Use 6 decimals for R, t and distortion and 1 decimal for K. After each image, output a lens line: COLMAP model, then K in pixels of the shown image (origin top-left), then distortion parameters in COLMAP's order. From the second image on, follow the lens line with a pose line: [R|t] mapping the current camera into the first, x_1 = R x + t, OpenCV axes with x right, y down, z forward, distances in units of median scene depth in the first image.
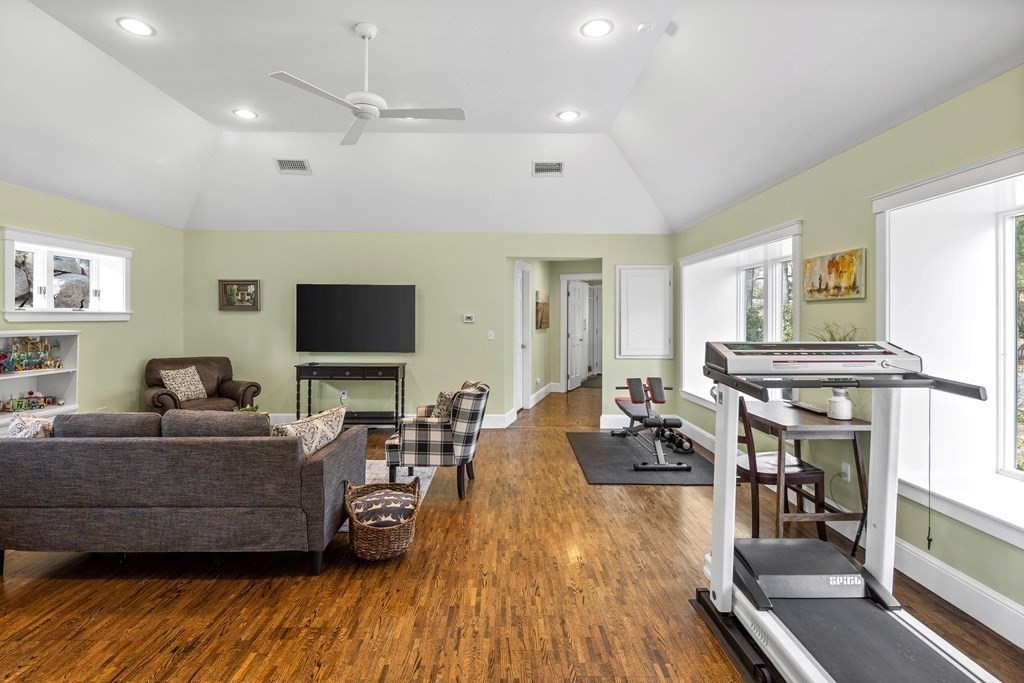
lens RADIAL K [[505.7, 0, 510.3], [0, 505.7, 341.0], [0, 0, 1]] dist [0.002135, -0.005002]
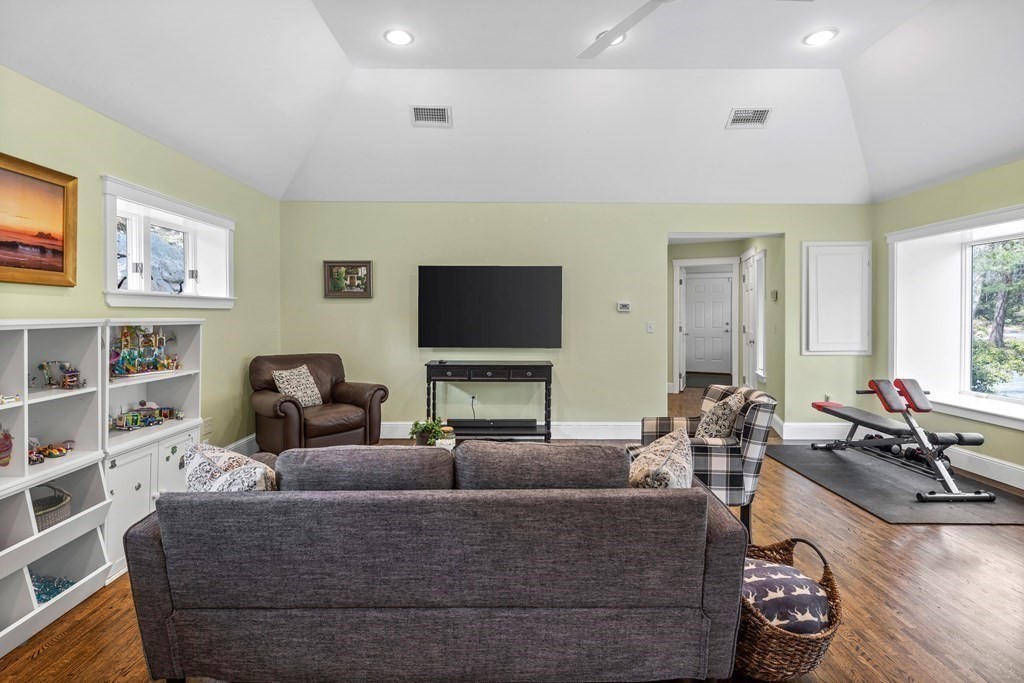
lens RADIAL K [[505.7, 0, 512.0], [0, 505.7, 342.2], [0, 0, 1]] dist [0.002135, -0.005002]
pose [[0.999981, -0.001958, -0.005782, -0.363872], [0.002010, 0.999957, 0.009019, 0.007778], [0.005765, -0.009030, 0.999943, 0.238223]]
